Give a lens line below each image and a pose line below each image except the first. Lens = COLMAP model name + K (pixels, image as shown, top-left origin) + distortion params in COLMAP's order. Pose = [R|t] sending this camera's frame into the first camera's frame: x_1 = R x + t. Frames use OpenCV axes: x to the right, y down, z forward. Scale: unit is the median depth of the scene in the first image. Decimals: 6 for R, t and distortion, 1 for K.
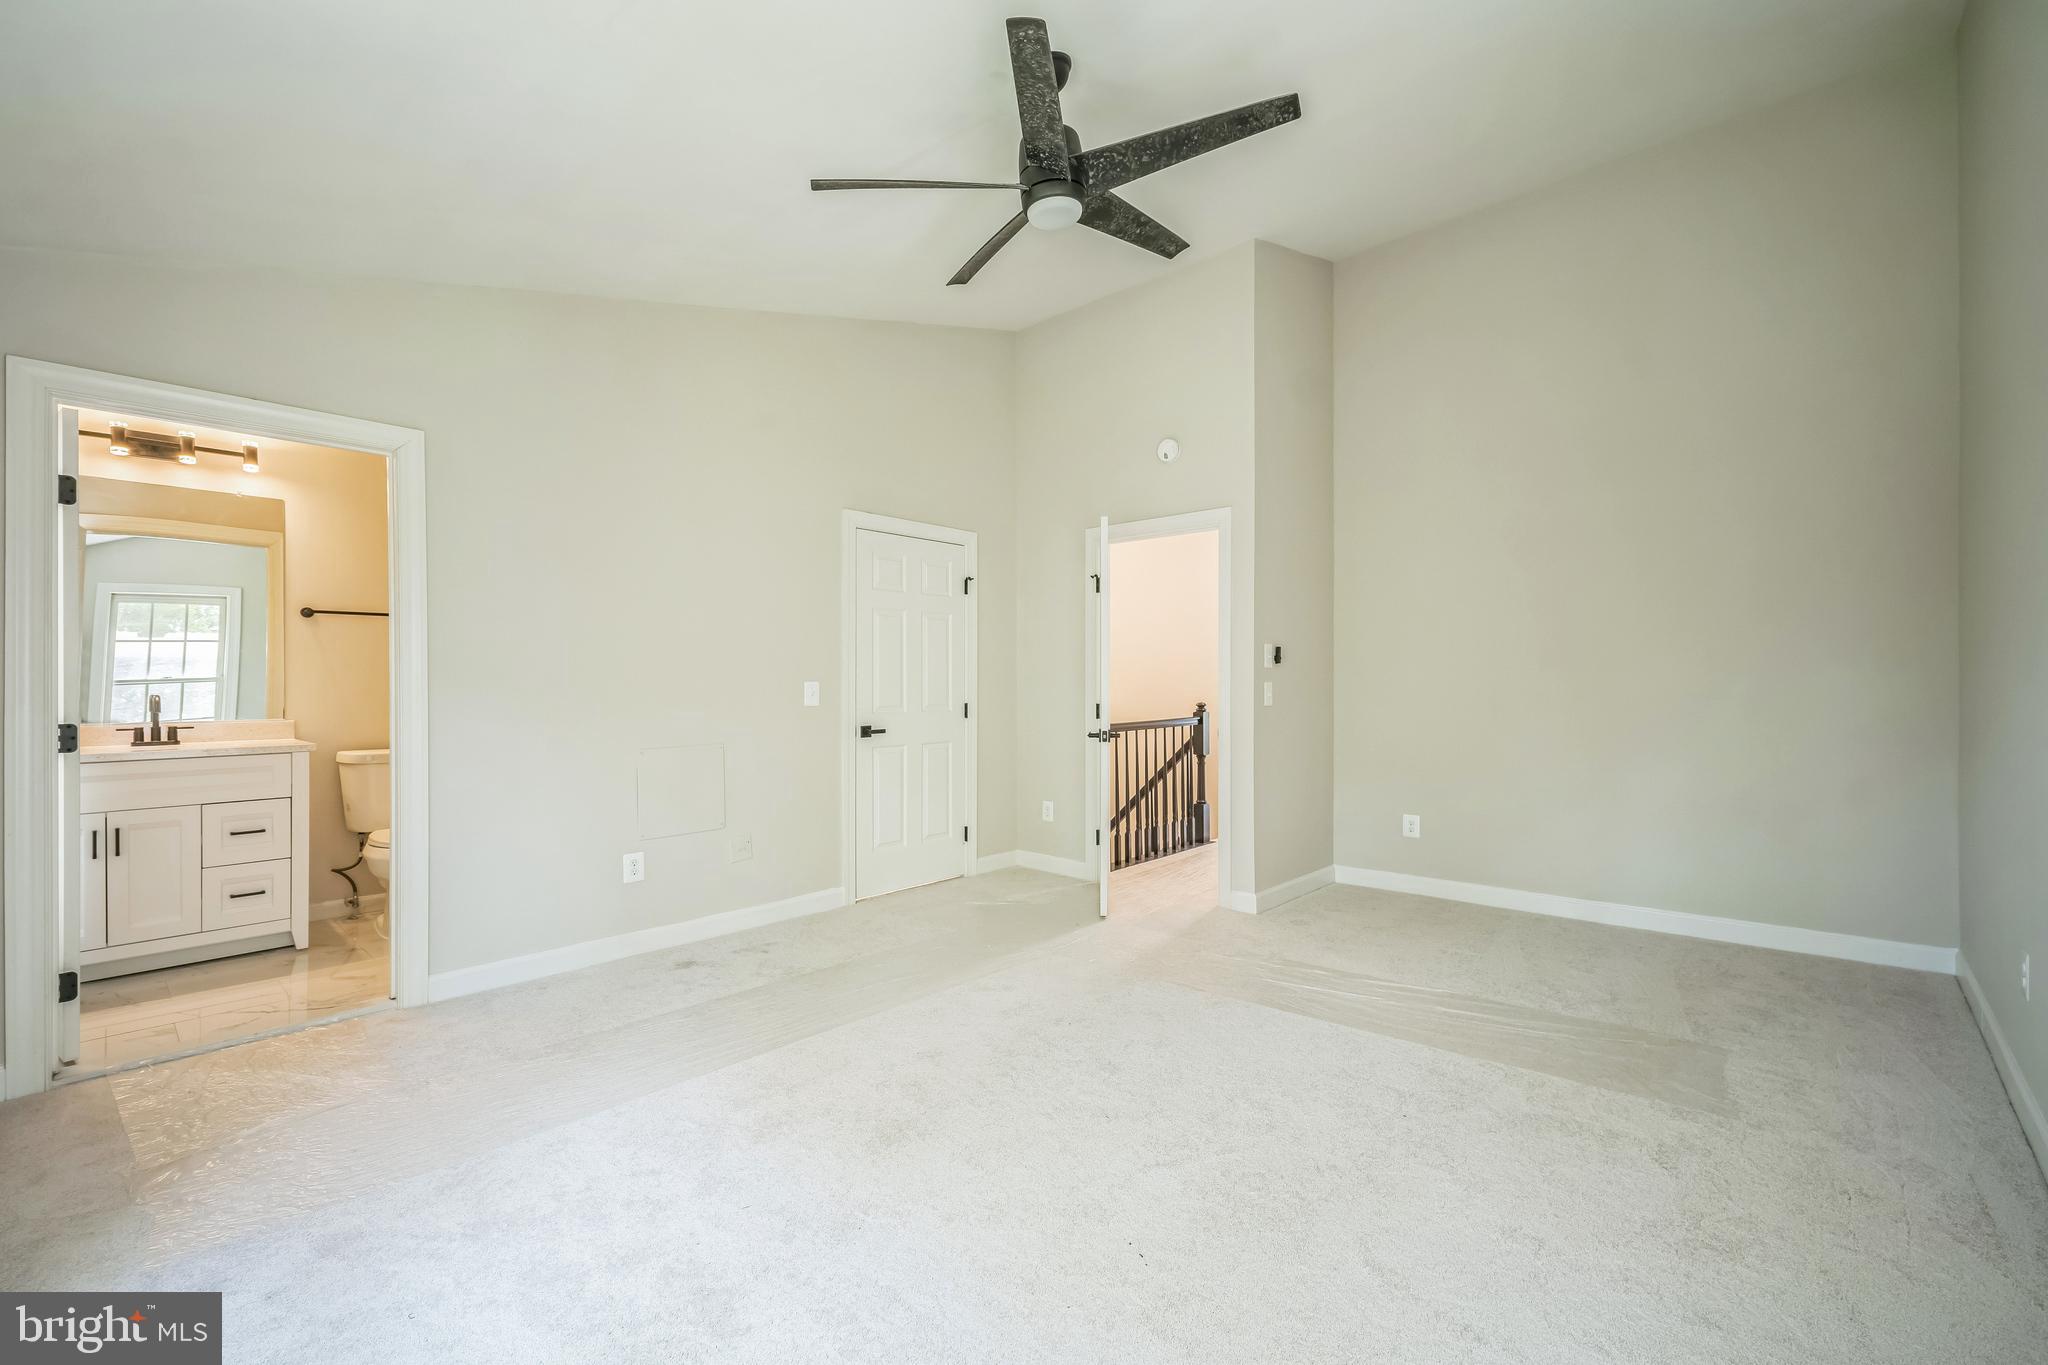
lens RADIAL K [[851.6, 0, 1022.9], [0, 851.6, 682.2], [0, 0, 1]] dist [0.001993, -0.000012]
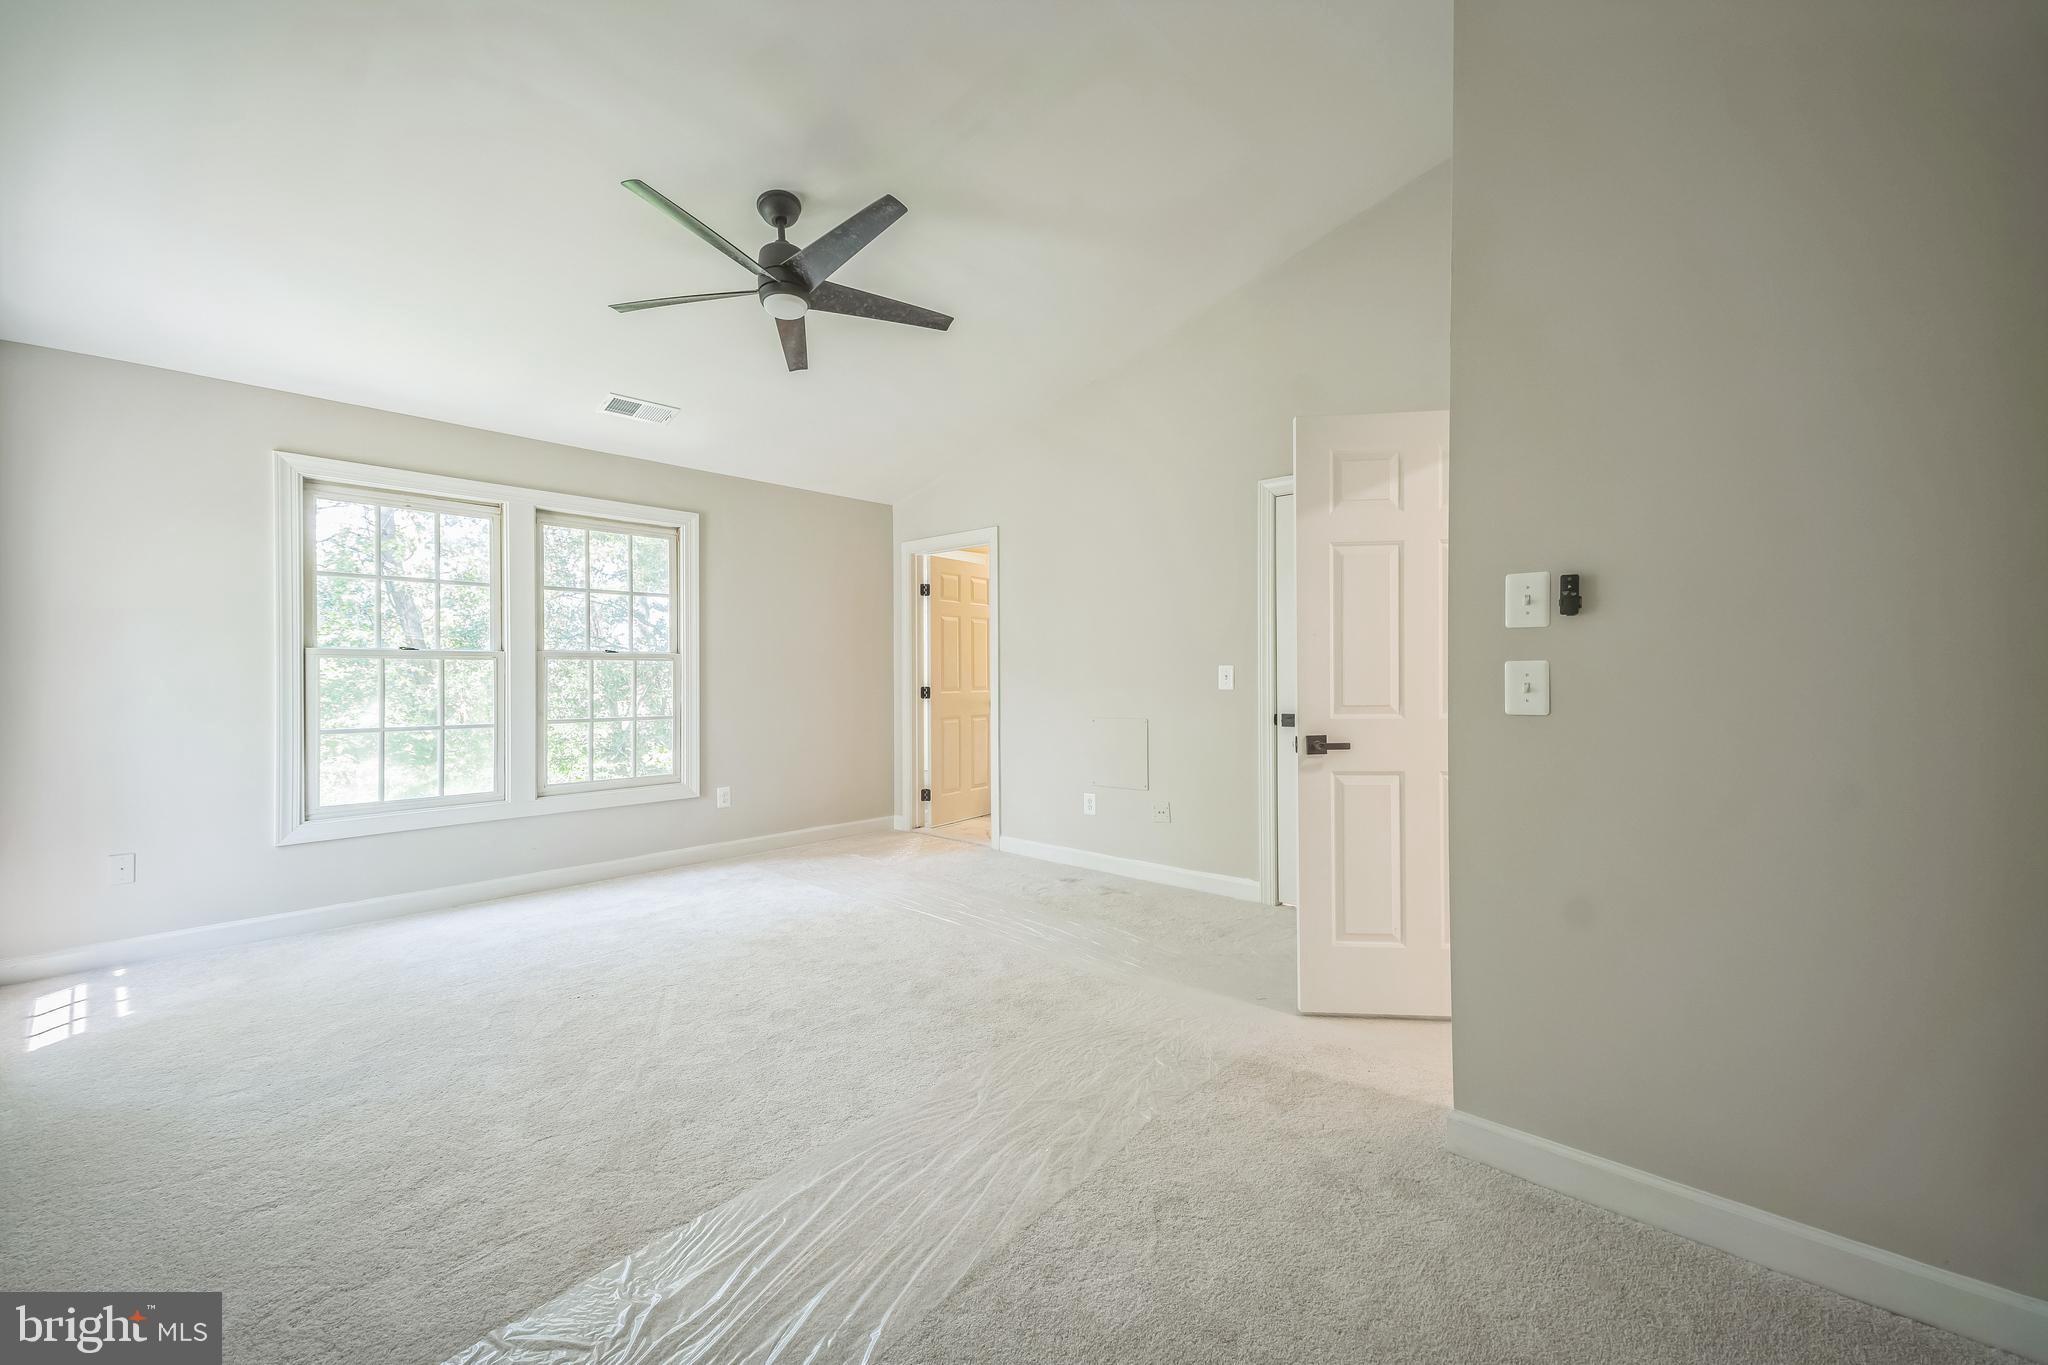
lens RADIAL K [[851.6, 0, 1025.1], [0, 851.6, 674.2], [0, 0, 1]] dist [0.001993, -0.000012]
pose [[-0.014811, 0.004667, -0.999879, 0.756737], [0.005070, 0.999977, 0.004593, 0.003727], [0.999877, -0.005001, -0.014834, 0.775116]]
